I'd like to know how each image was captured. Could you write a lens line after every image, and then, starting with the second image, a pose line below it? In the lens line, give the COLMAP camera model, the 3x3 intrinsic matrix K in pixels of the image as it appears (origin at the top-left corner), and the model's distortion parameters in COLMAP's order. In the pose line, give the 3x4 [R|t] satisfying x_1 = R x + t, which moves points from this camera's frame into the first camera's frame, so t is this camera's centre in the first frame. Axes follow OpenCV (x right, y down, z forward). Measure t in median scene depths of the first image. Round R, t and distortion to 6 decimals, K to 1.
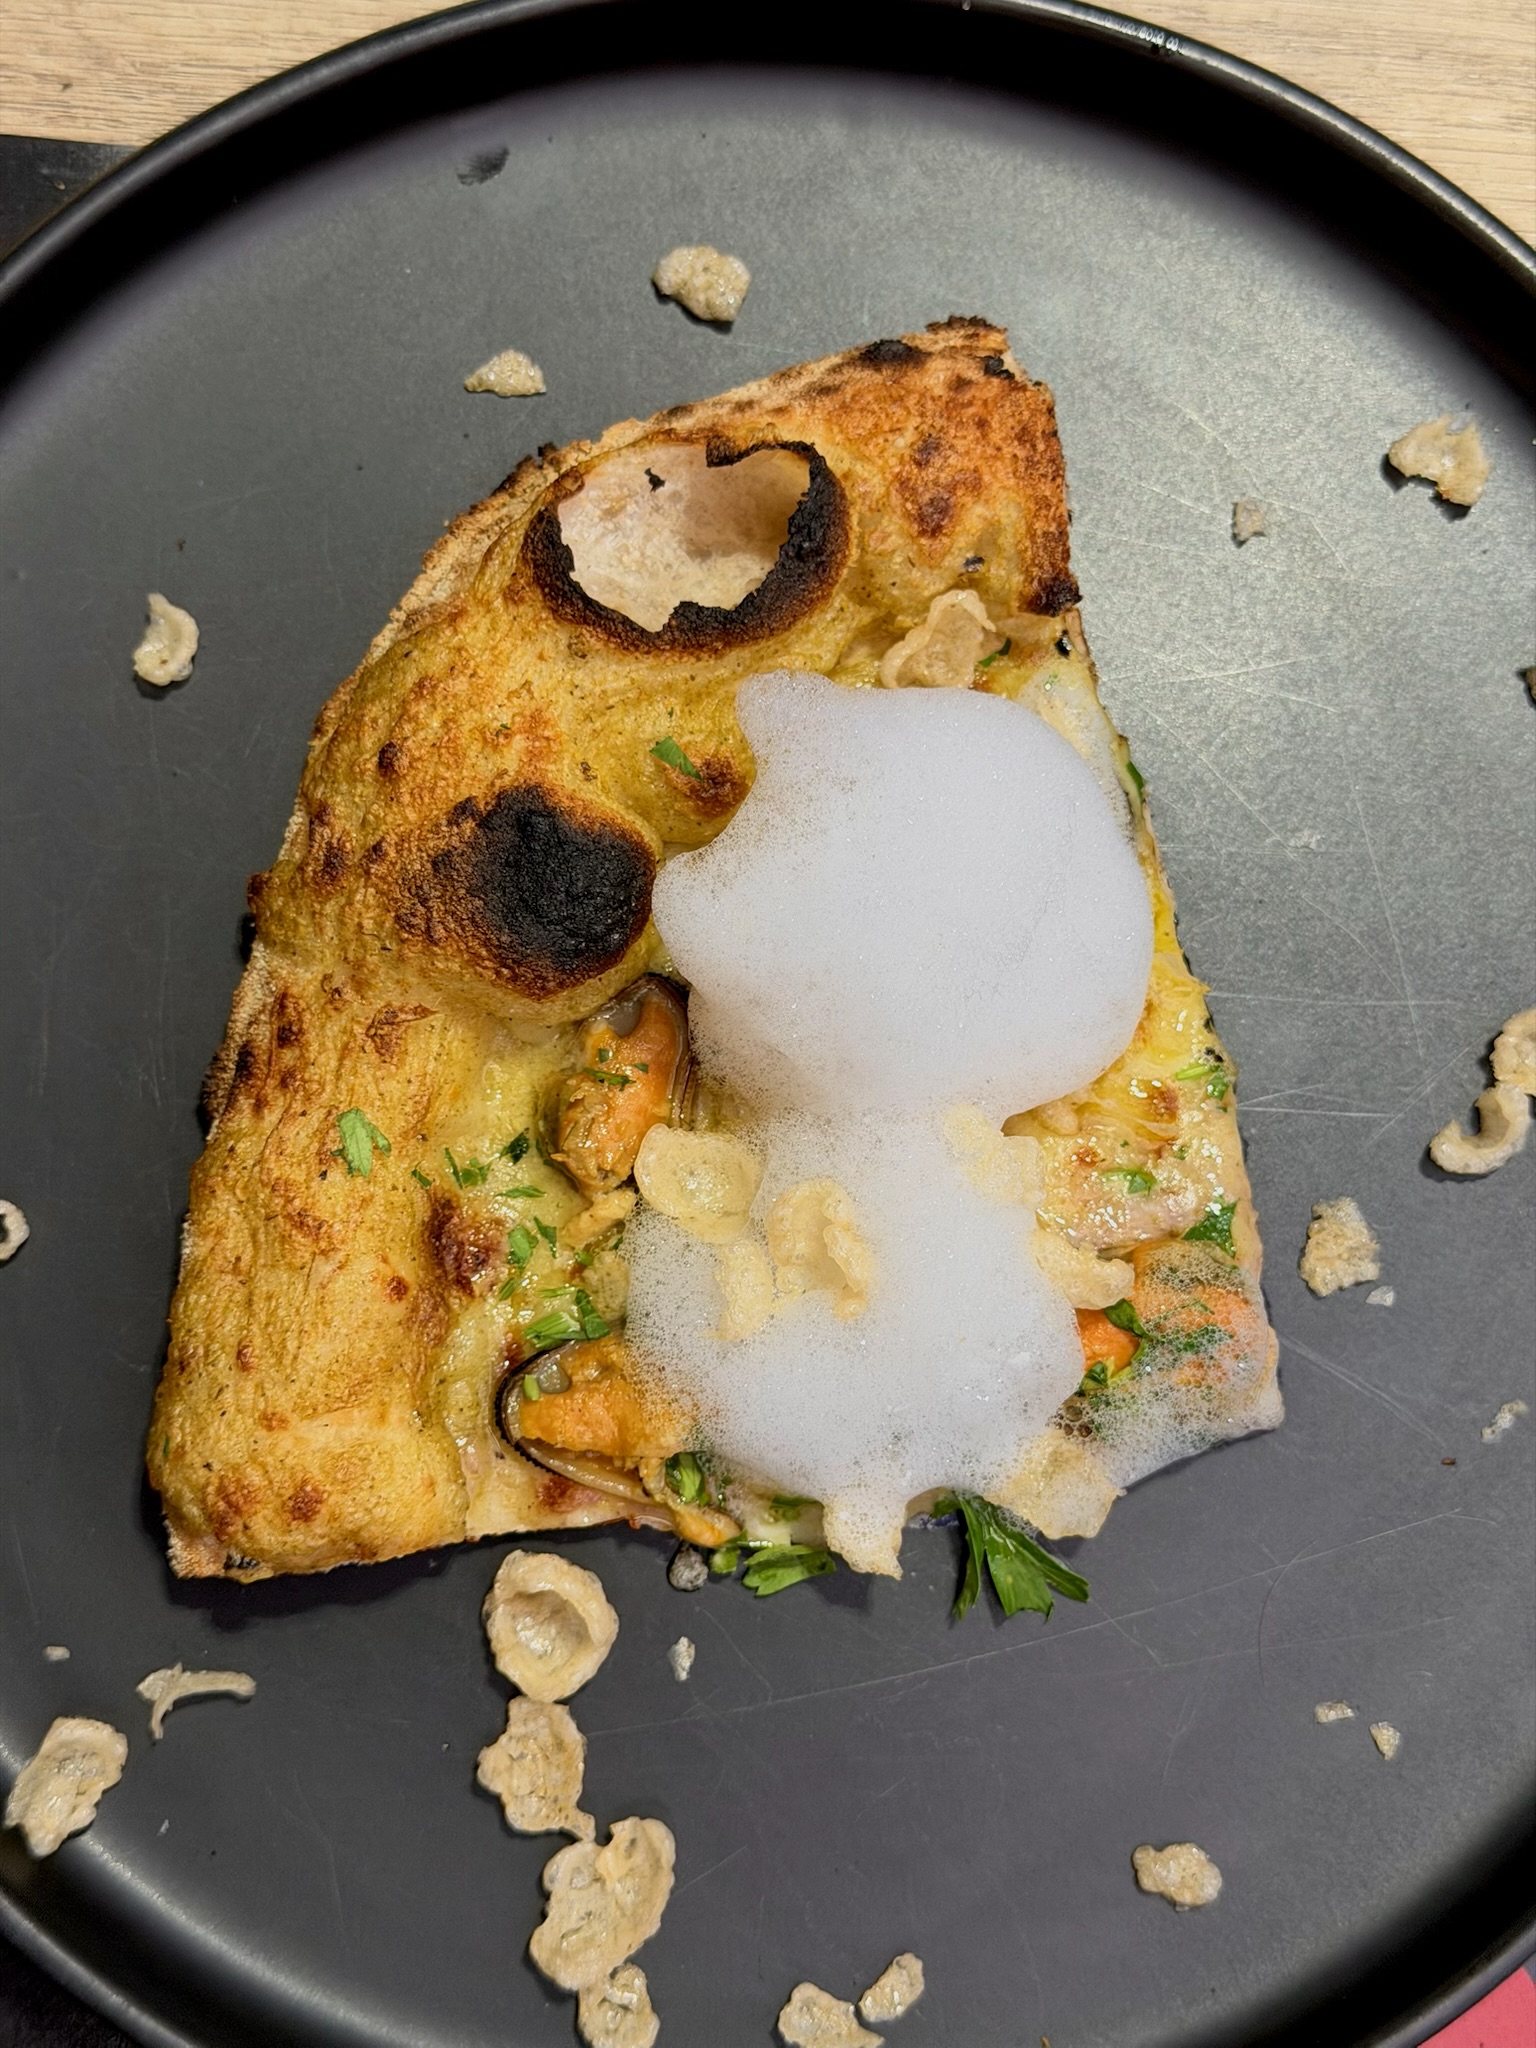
lens RADIAL K [[2935.9, 0, 768.0], [0, 2935.9, 1024.0], [0, 0, 1]] dist [0.181689, -0.349812]
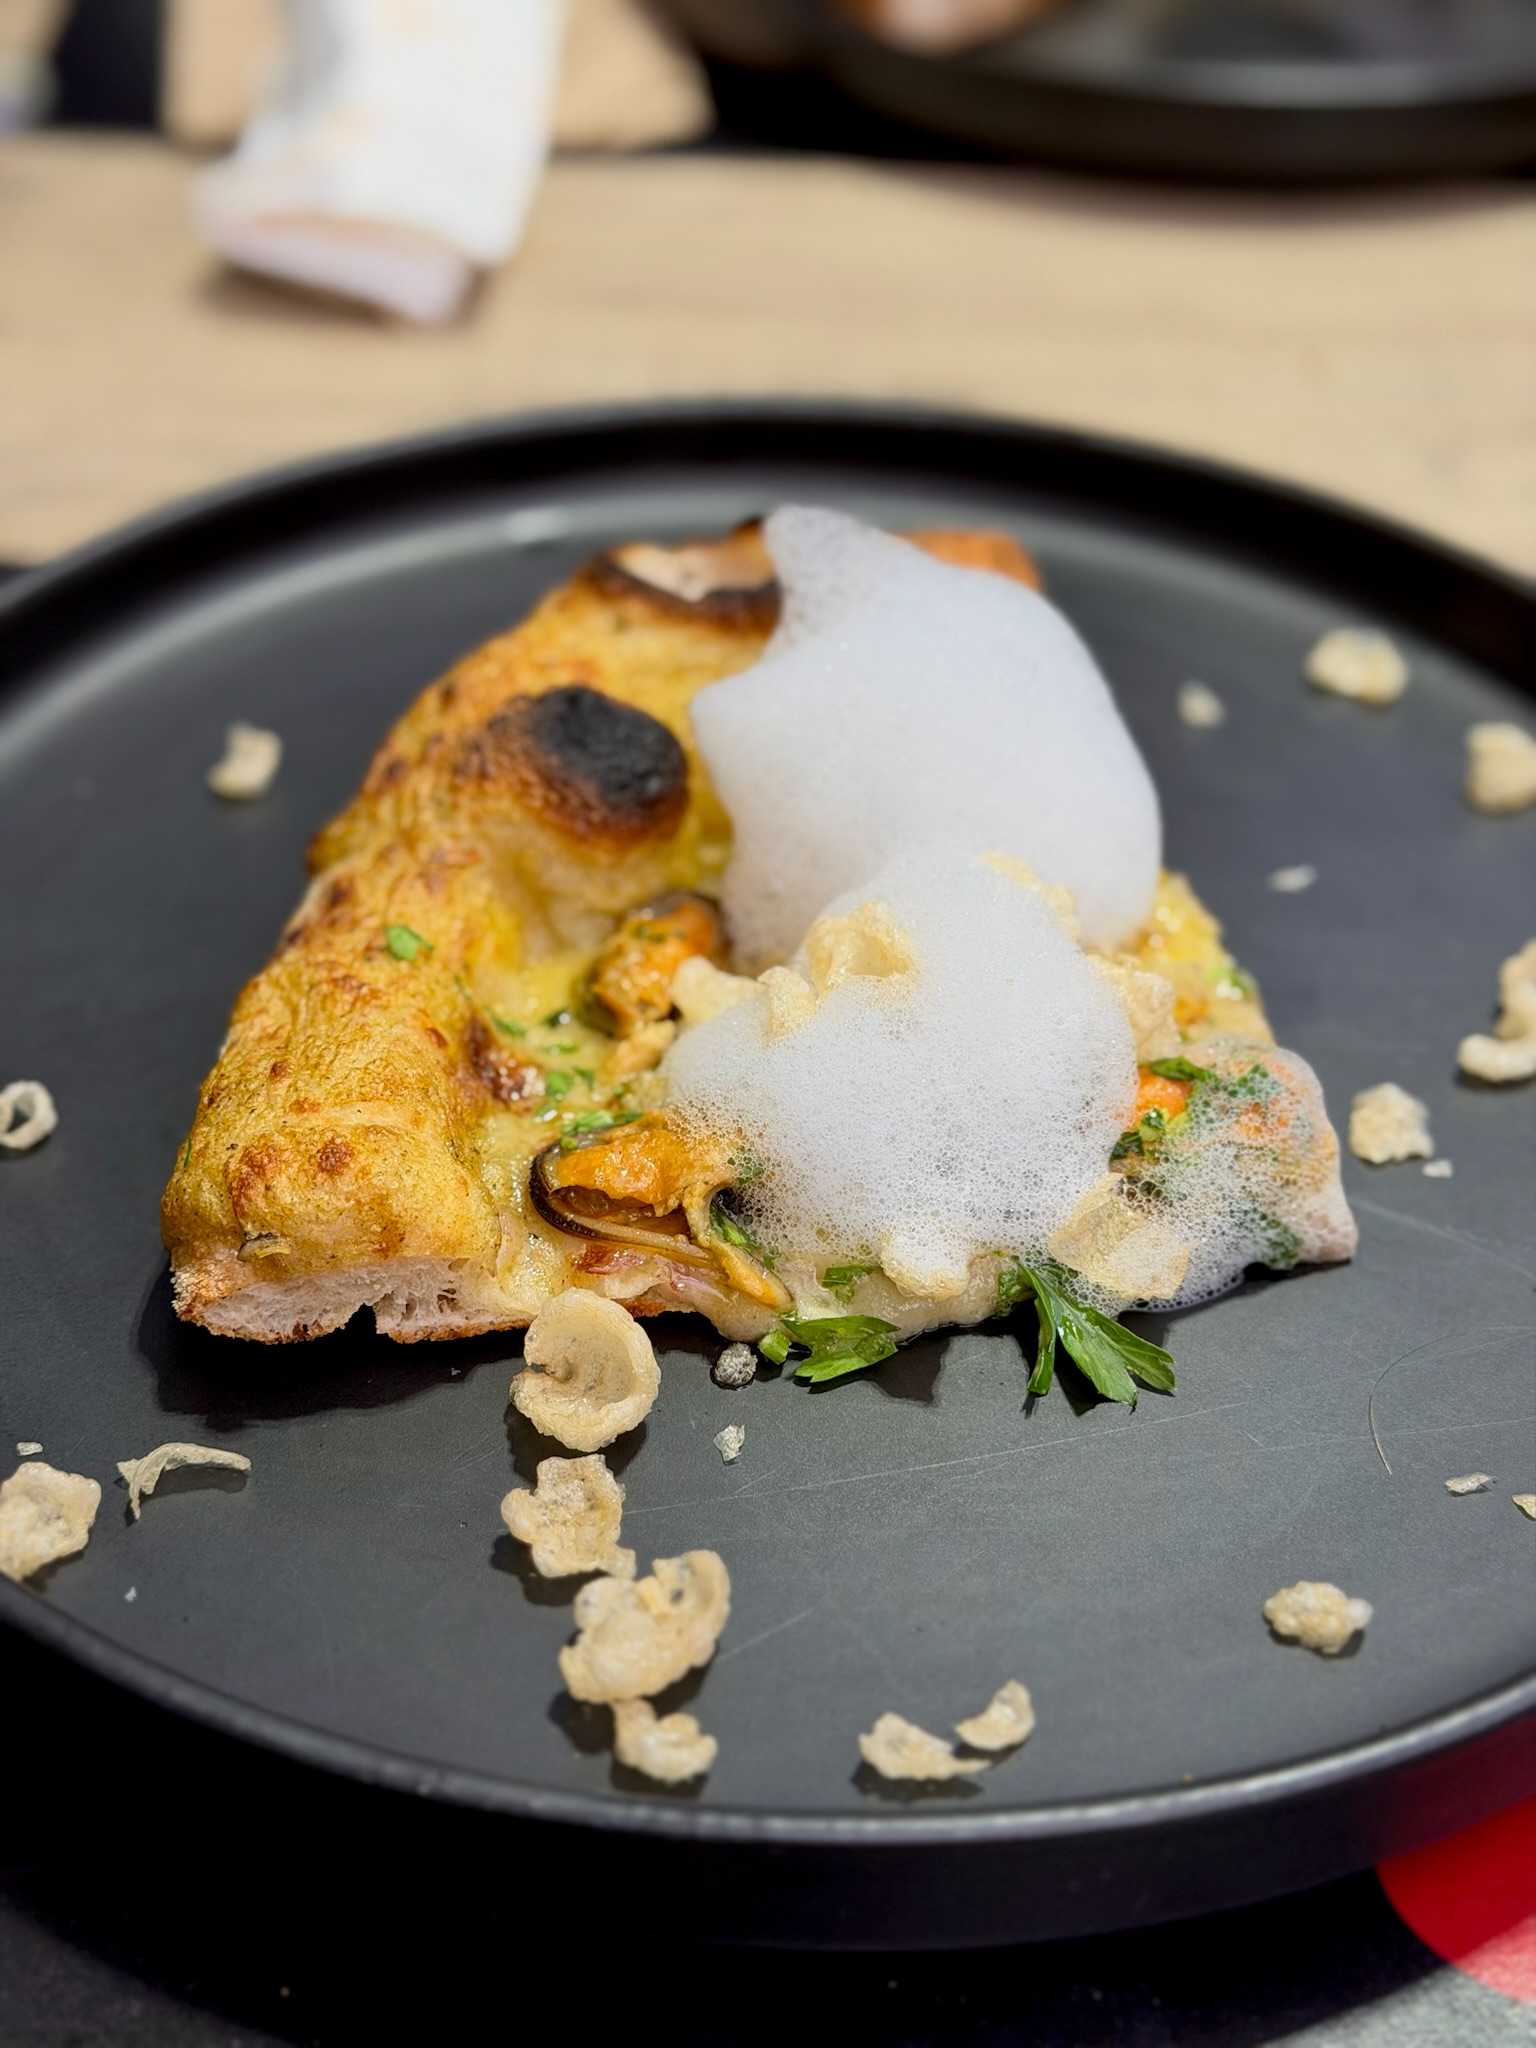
lens RADIAL K [[2935.9, 0, 768.0], [0, 2935.9, 1024.0], [0, 0, 1]] dist [0.181689, -0.349812]
pose [[0.999503, -0.017157, 0.026442, -0.039870], [0.030581, 0.731144, -0.681537, 0.744773], [-0.007639, 0.682007, 0.731306, 0.267913]]
